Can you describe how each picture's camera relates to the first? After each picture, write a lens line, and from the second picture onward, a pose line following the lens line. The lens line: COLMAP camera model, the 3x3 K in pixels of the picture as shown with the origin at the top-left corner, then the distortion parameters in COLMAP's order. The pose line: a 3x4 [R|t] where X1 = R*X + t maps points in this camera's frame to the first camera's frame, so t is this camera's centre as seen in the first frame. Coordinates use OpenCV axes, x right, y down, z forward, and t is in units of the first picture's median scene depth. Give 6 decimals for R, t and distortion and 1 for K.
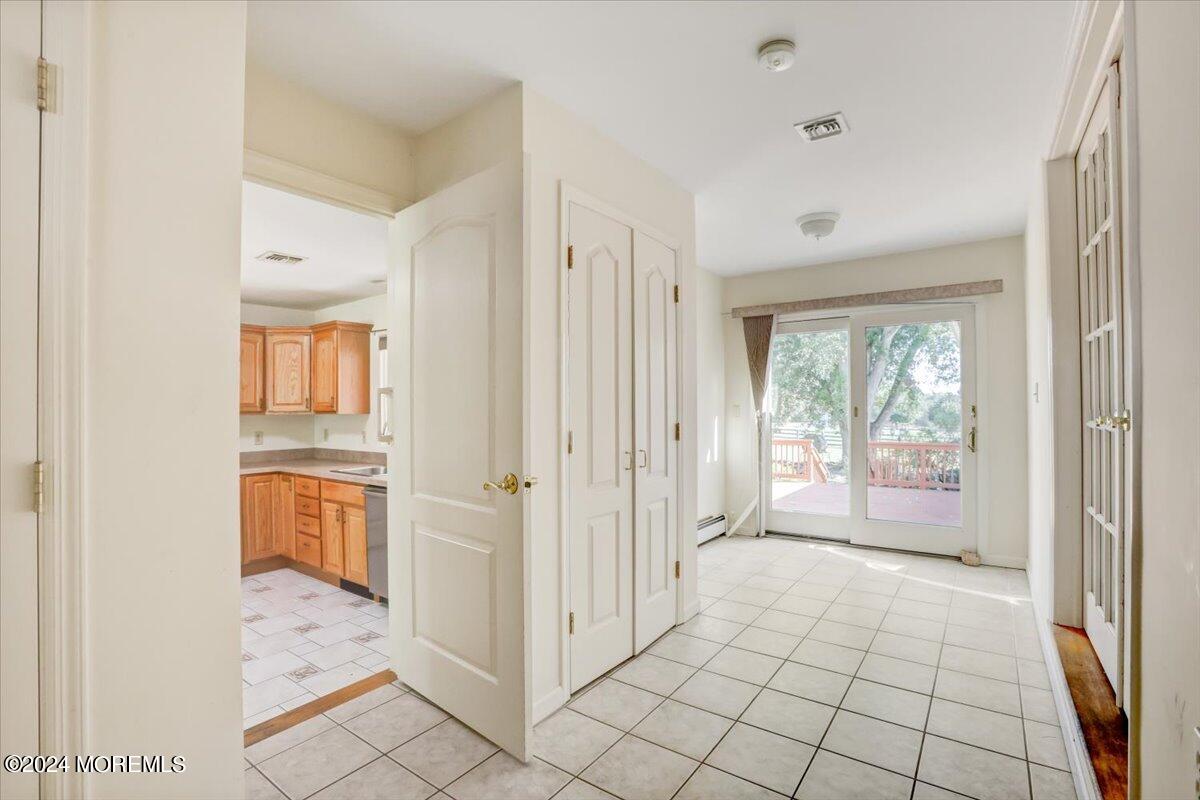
lens RADIAL K [[542.6, 0, 600.6], [0, 542.6, 405.2], [0, 0, 1]] dist [-0.055380, 0.000098]
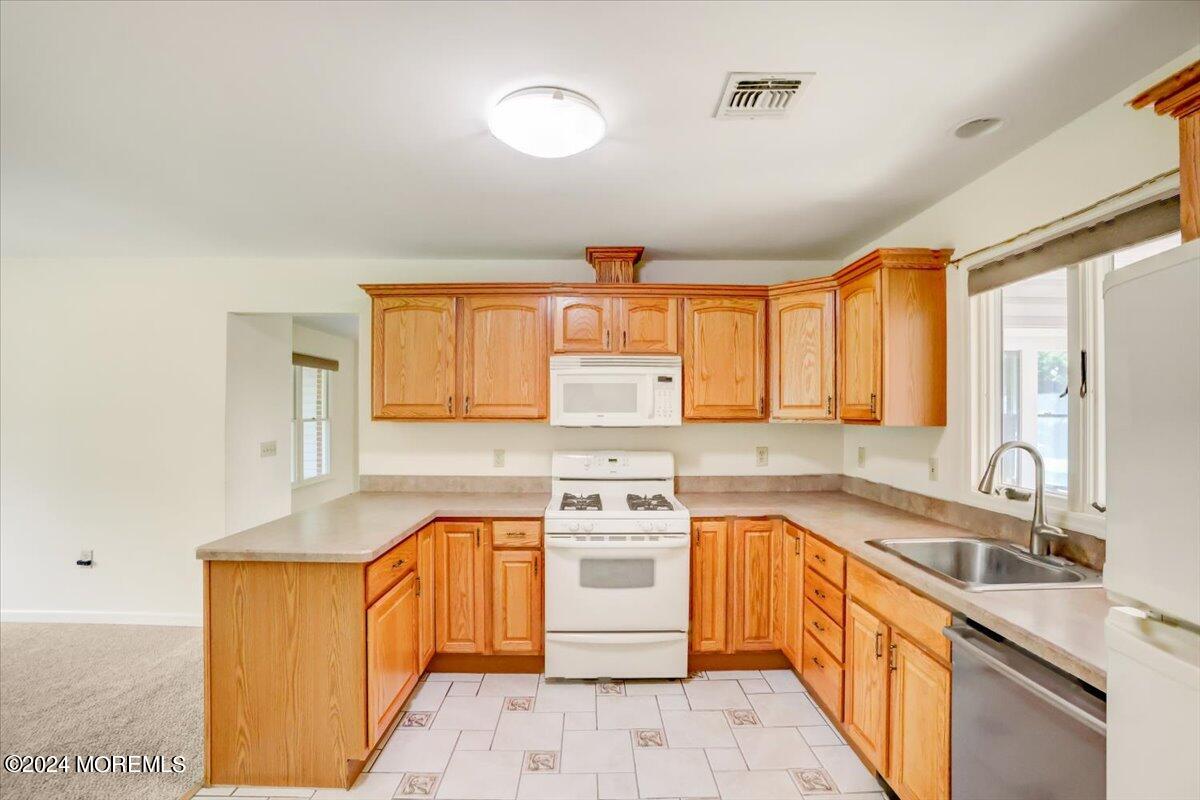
lens RADIAL K [[542.6, 0, 600.6], [0, 542.6, 405.2], [0, 0, 1]] dist [-0.055380, 0.000098]
pose [[0.595454, 0.002889, -0.803384, -0.226413], [-0.008885, 0.999956, -0.002990, 0.000376], [0.803340, 0.008918, 0.595454, 0.447586]]
